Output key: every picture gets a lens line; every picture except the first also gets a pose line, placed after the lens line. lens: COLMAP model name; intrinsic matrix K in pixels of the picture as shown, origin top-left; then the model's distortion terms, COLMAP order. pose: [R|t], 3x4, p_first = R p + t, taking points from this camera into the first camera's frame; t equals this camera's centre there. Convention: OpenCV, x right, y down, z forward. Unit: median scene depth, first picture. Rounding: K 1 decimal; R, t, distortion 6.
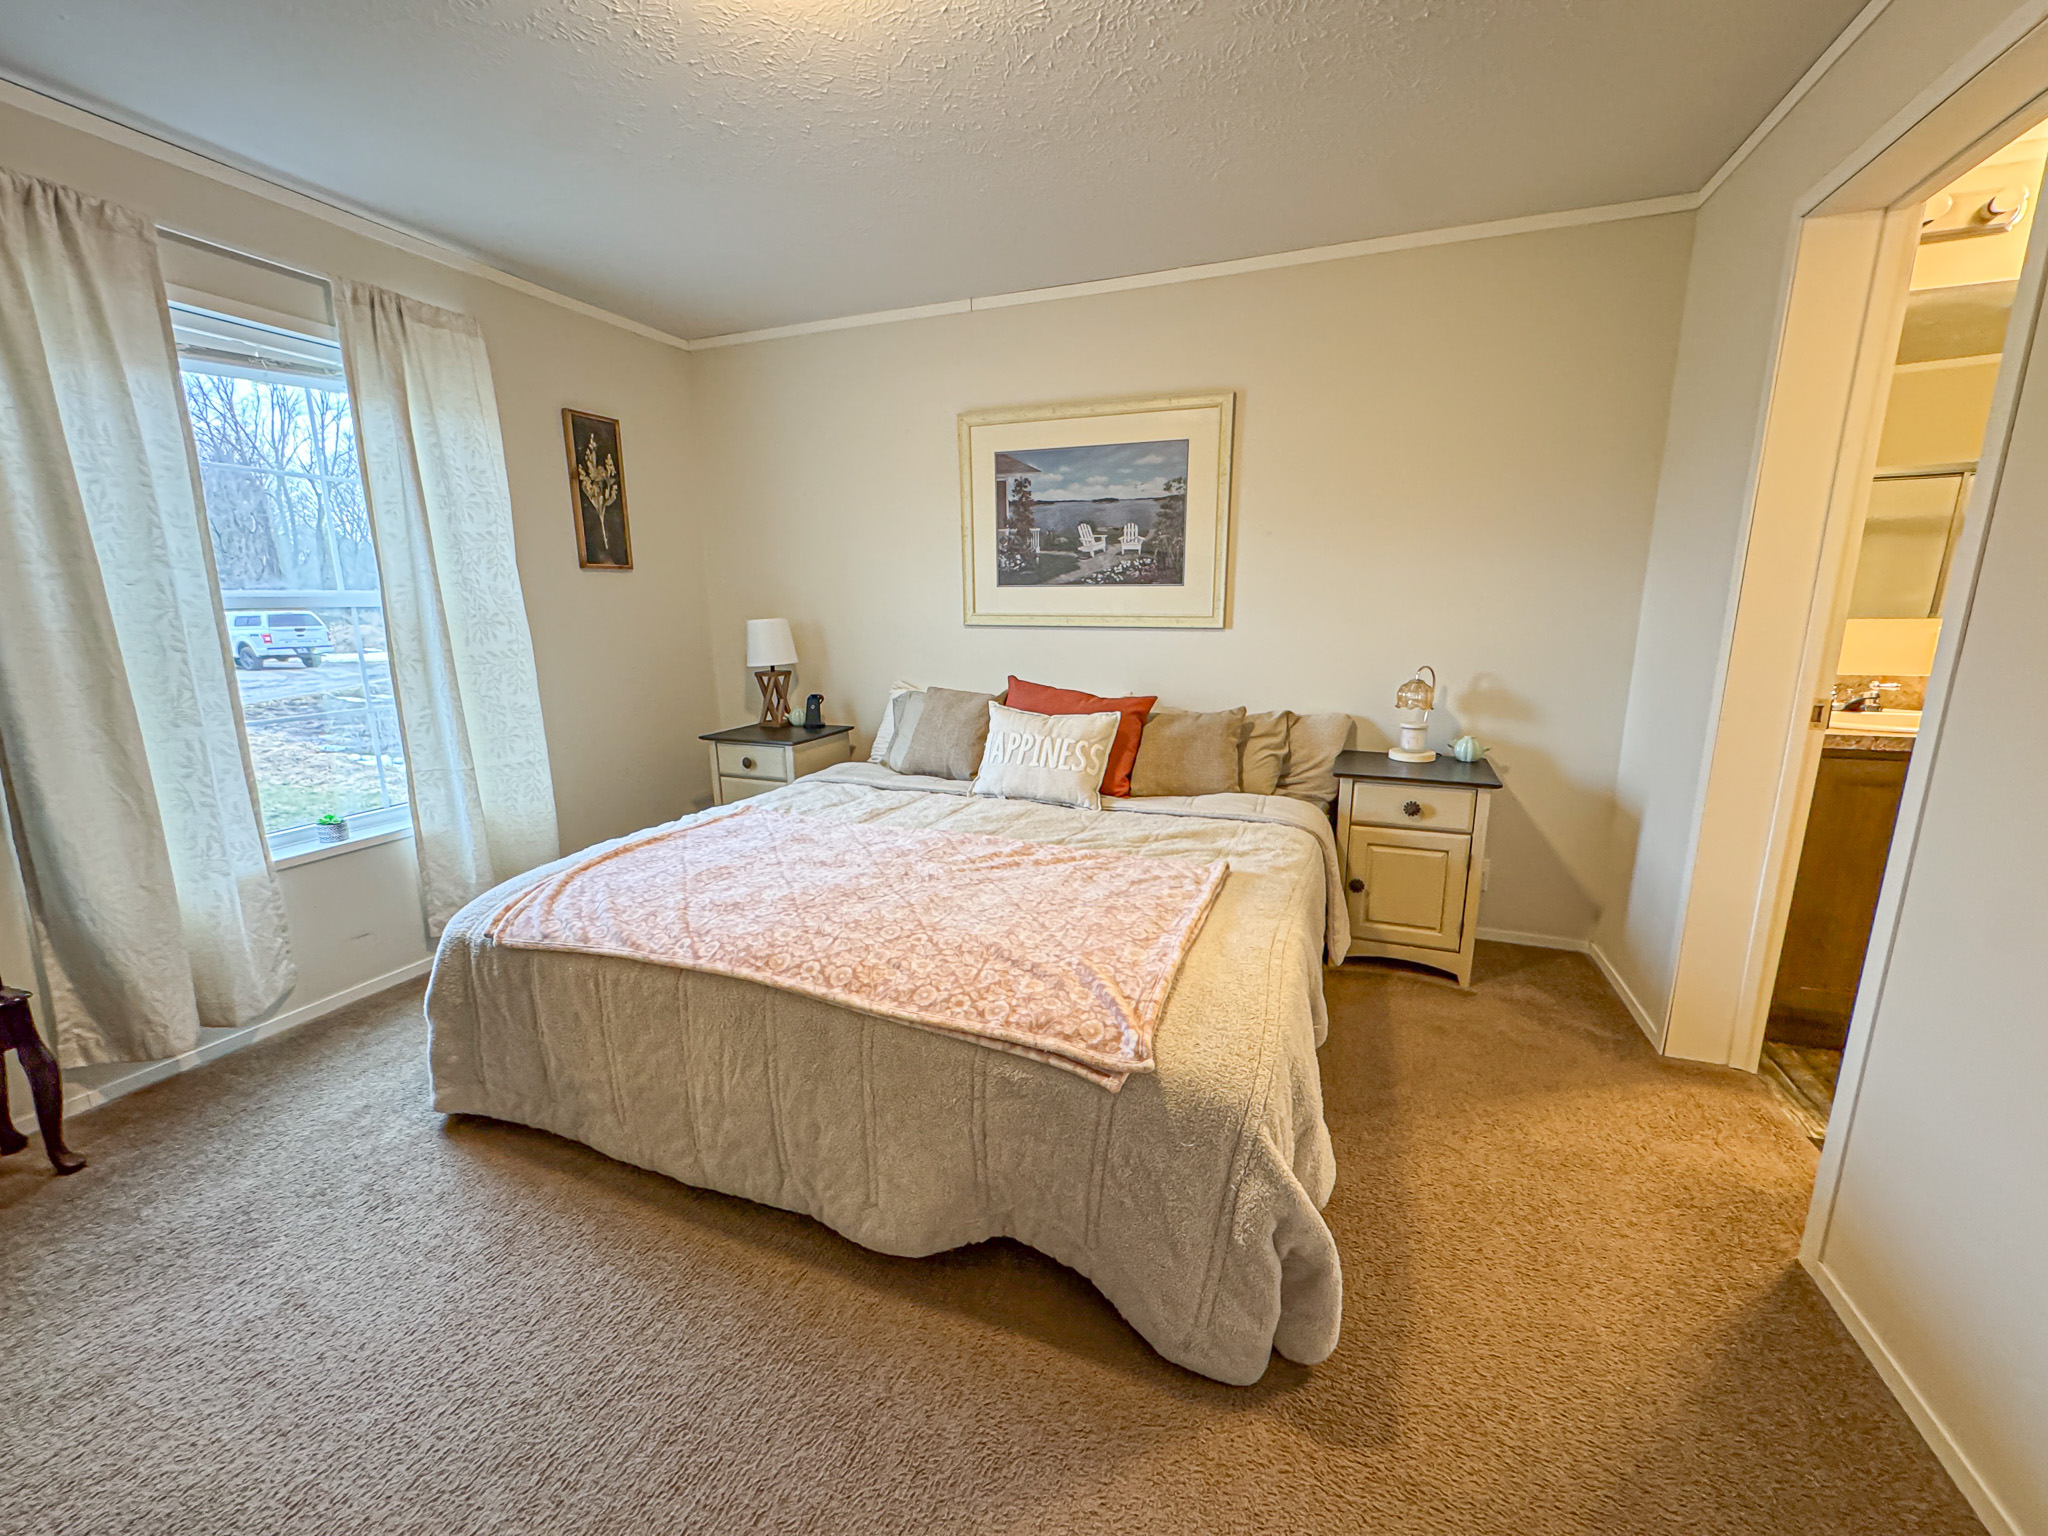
lens RADIAL K [[816.7, 0, 1027.8], [0, 816.7, 767.9], [0, 0, 1]] dist [0.000829, -0.000180]
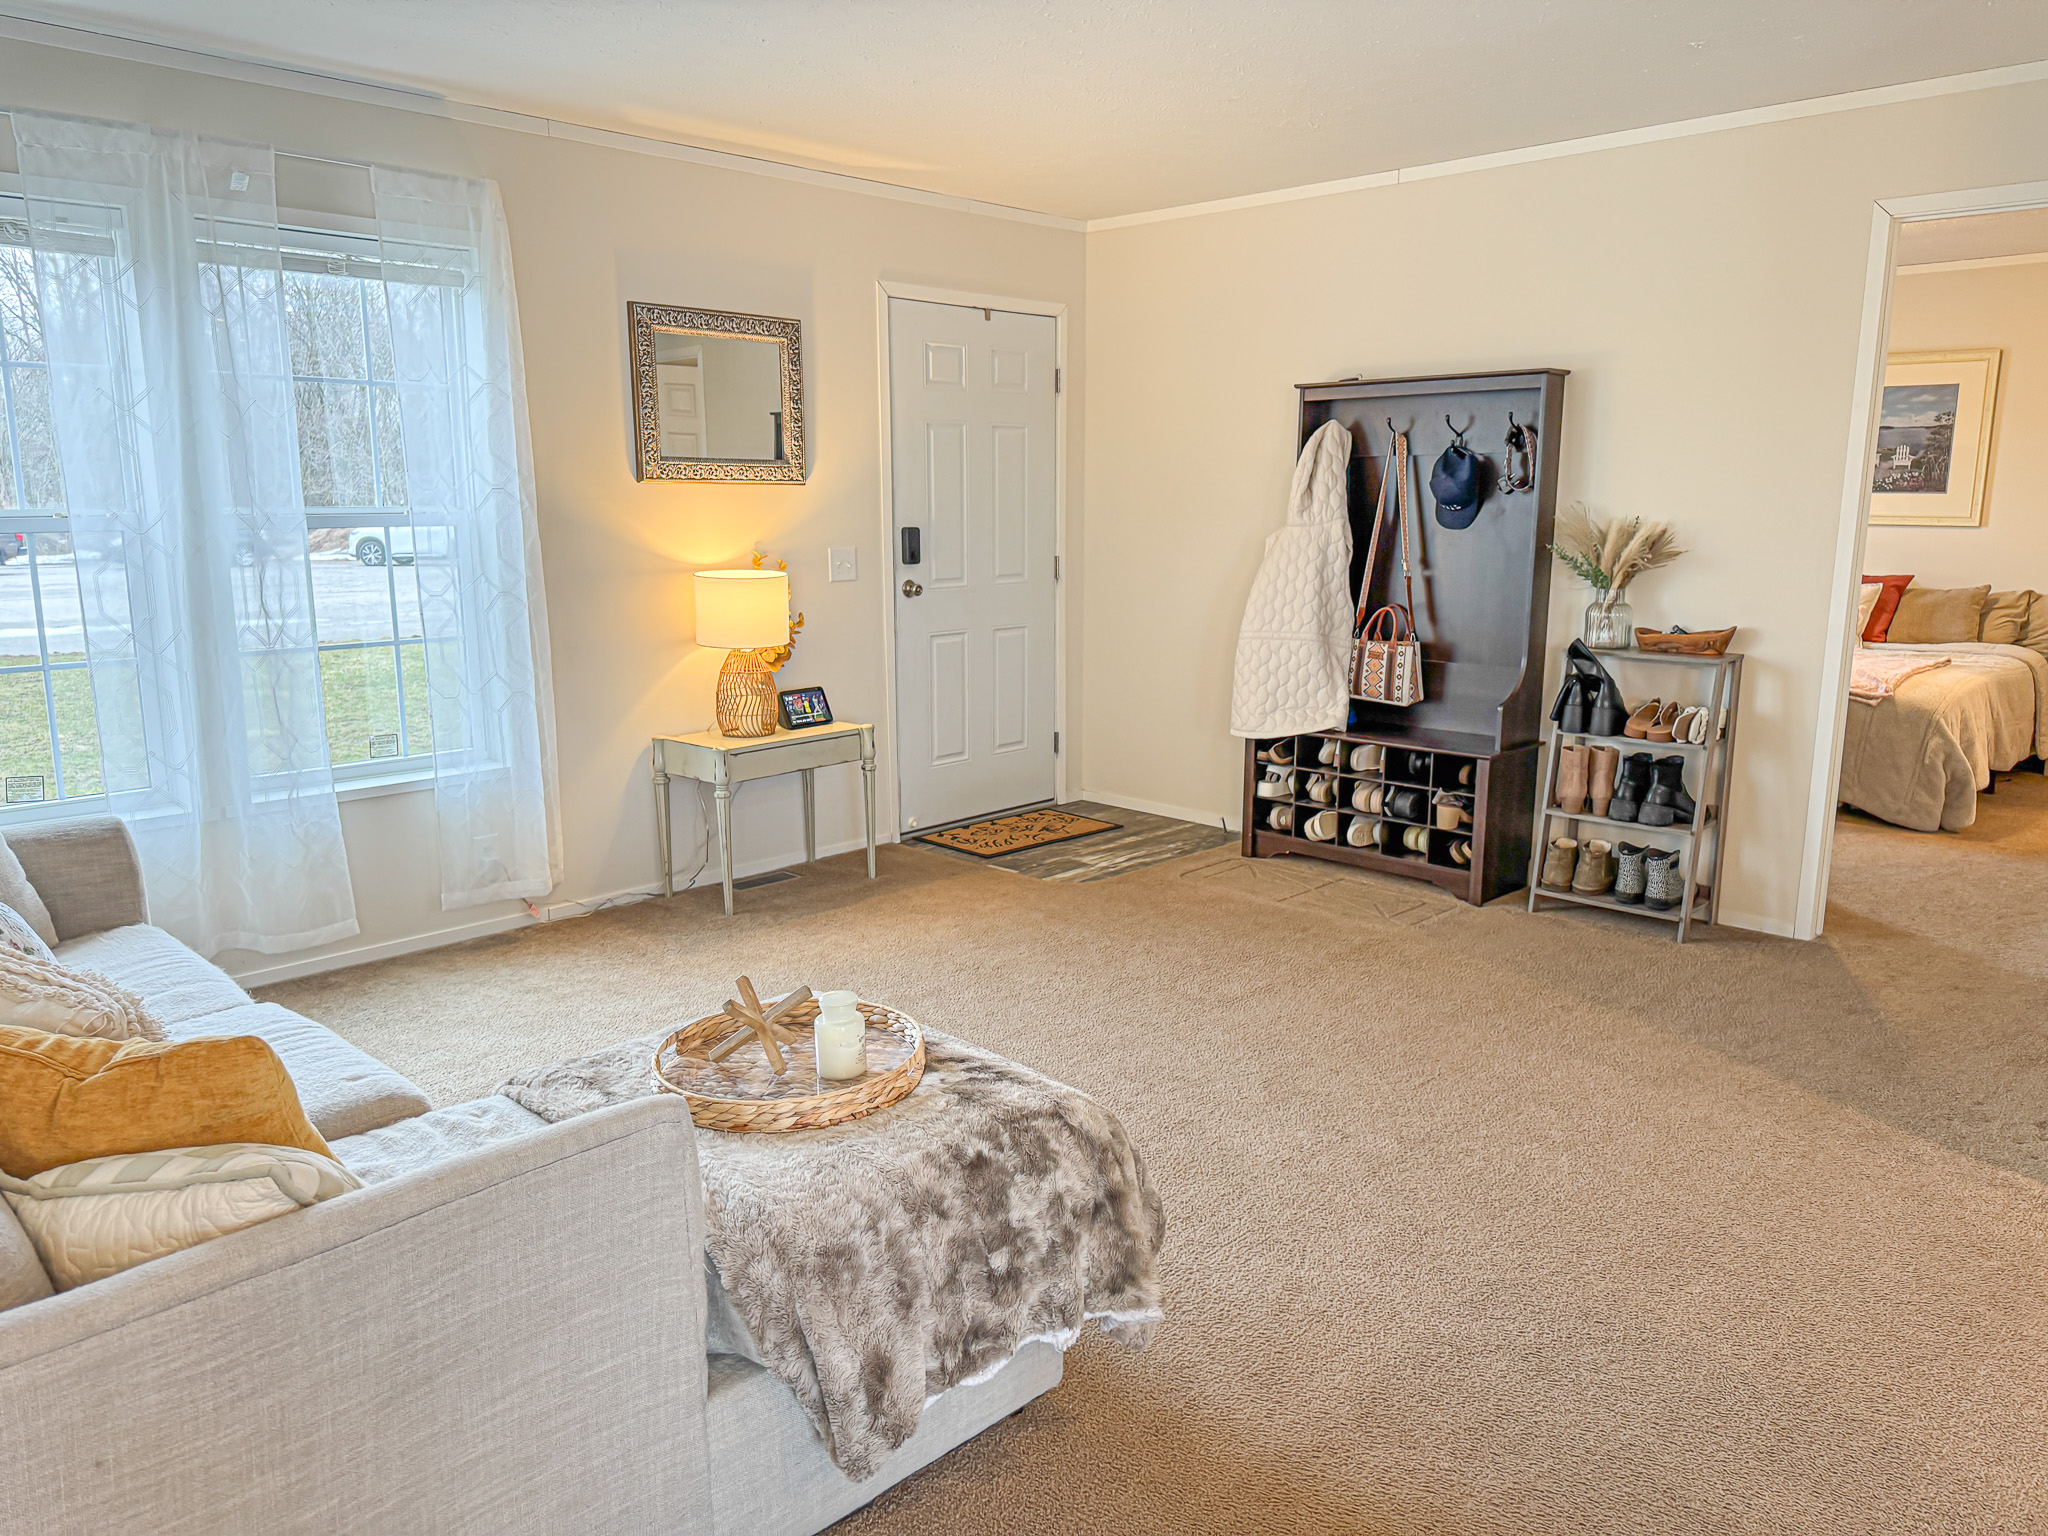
lens RADIAL K [[1437.7, 0, 1024.0], [0, 1437.7, 768.0], [0, 0, 1]] dist [0.085077, -0.114308]
pose [[0.918481, 0.082563, -0.386751, -0.224952], [-0.088750, 0.996052, 0.001866, 0.341656], [0.385379, 0.032610, 0.922182, -1.713054]]
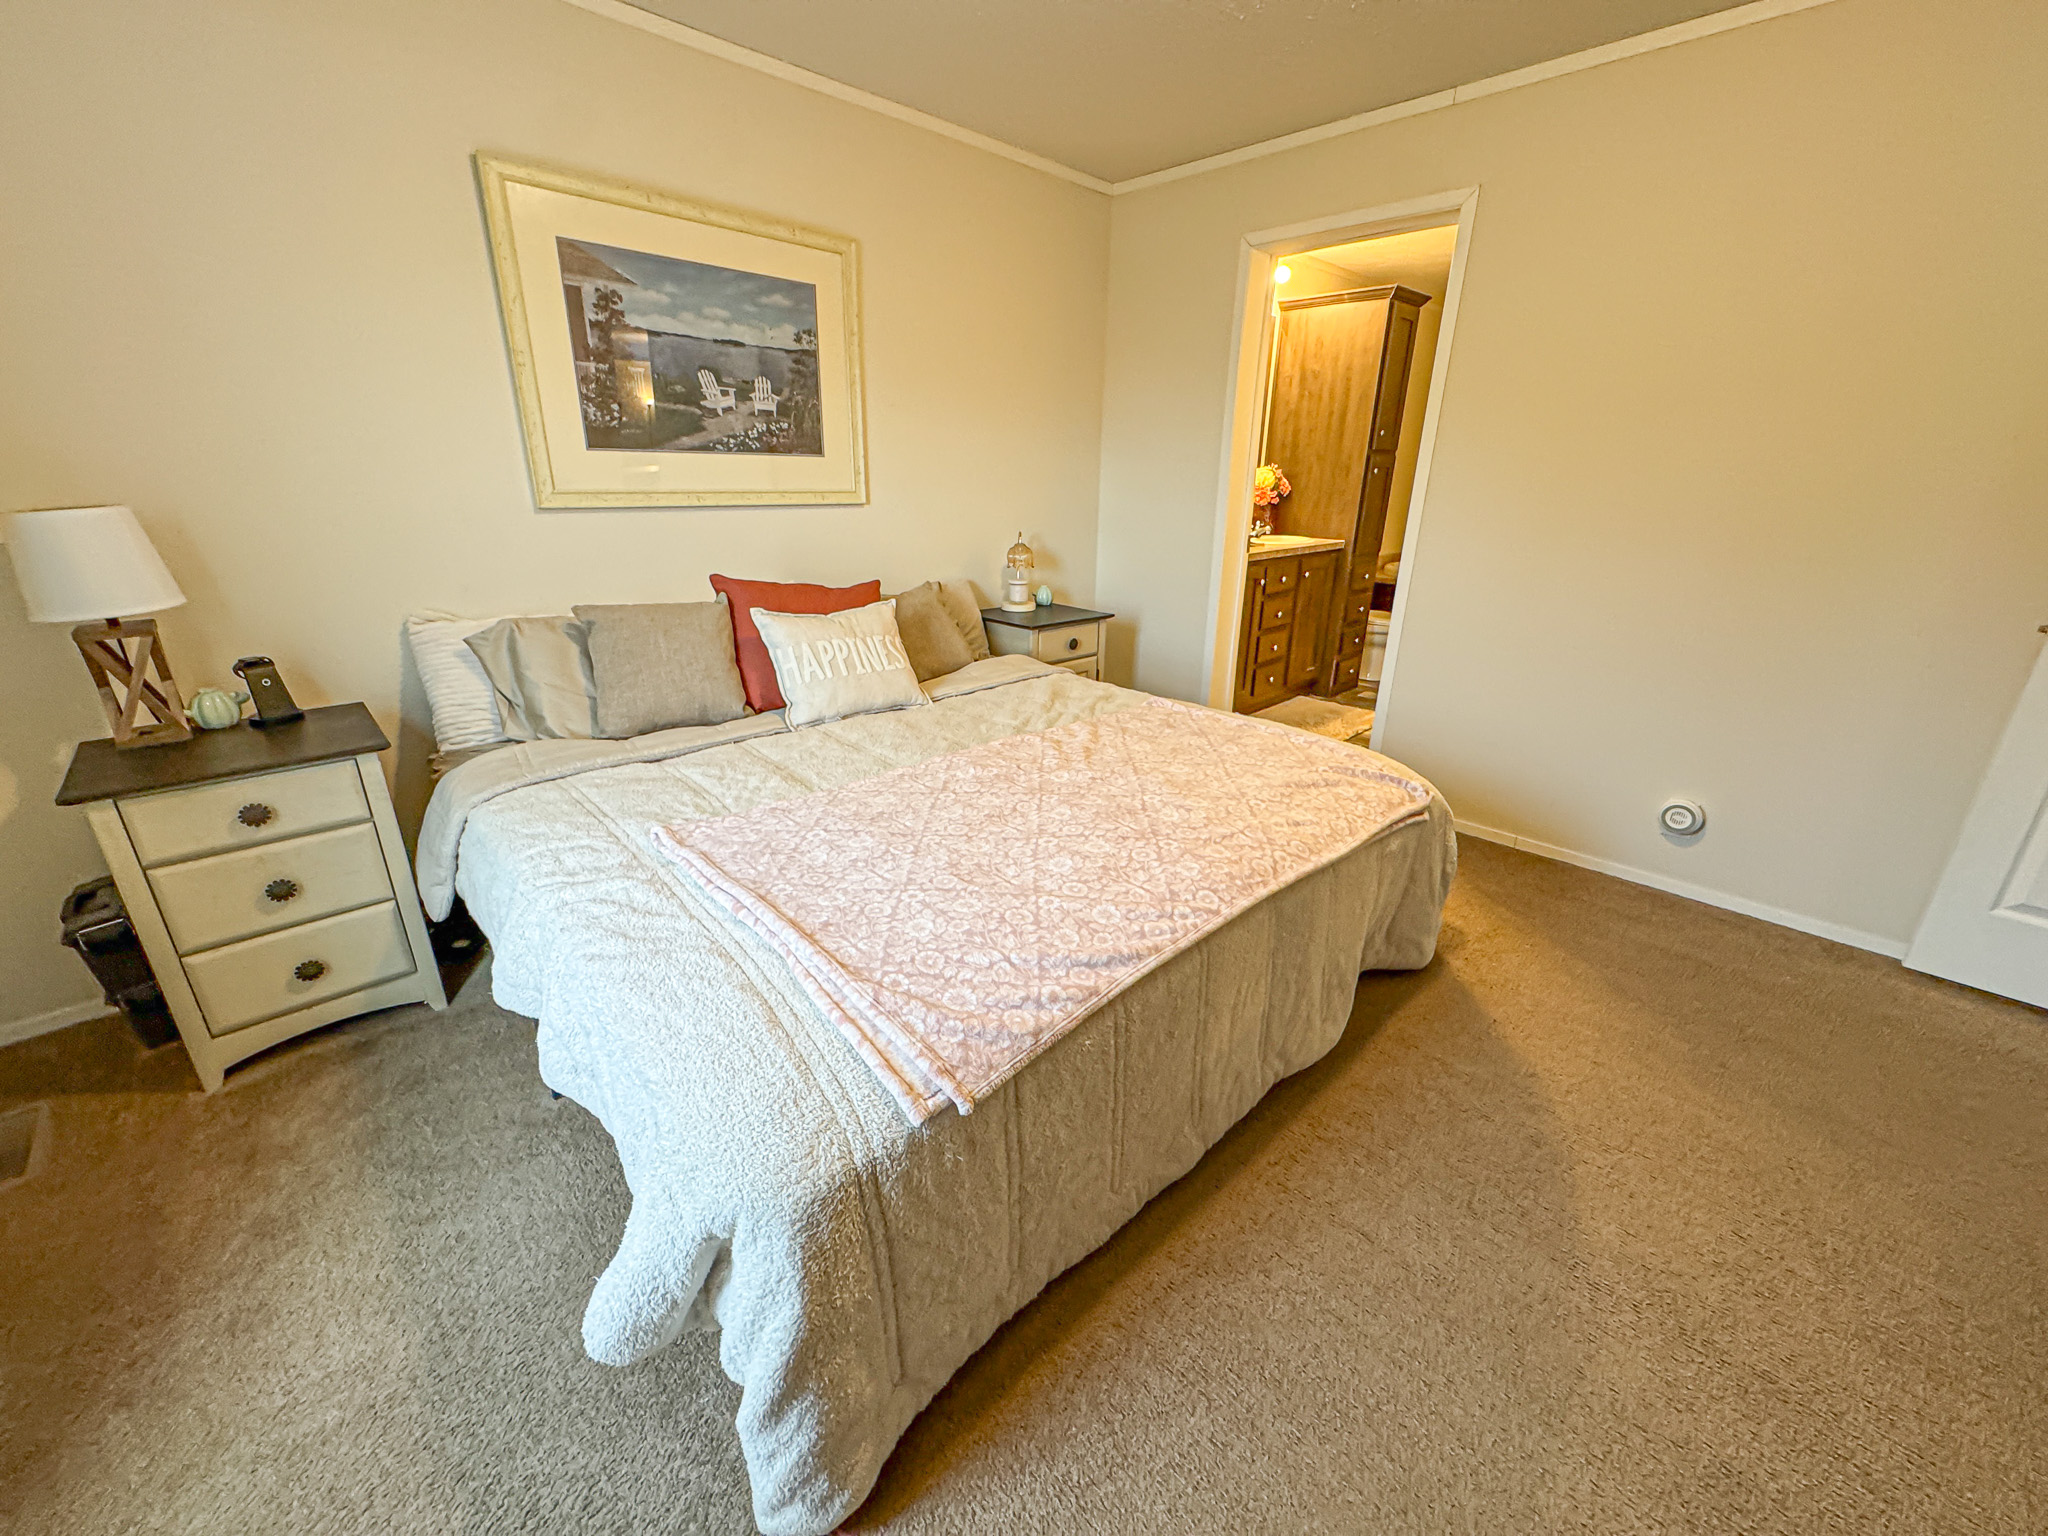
lens RADIAL K [[818.9, 0, 1026.4], [0, 818.9, 767.6], [0, 0, 1]] dist [-0.001938, 0.000373]
pose [[0.416190, -0.299274, 0.858616, -0.615682], [0.171828, 0.953155, 0.248937, -0.083020], [-0.892895, 0.043929, 0.448117, 0.412143]]
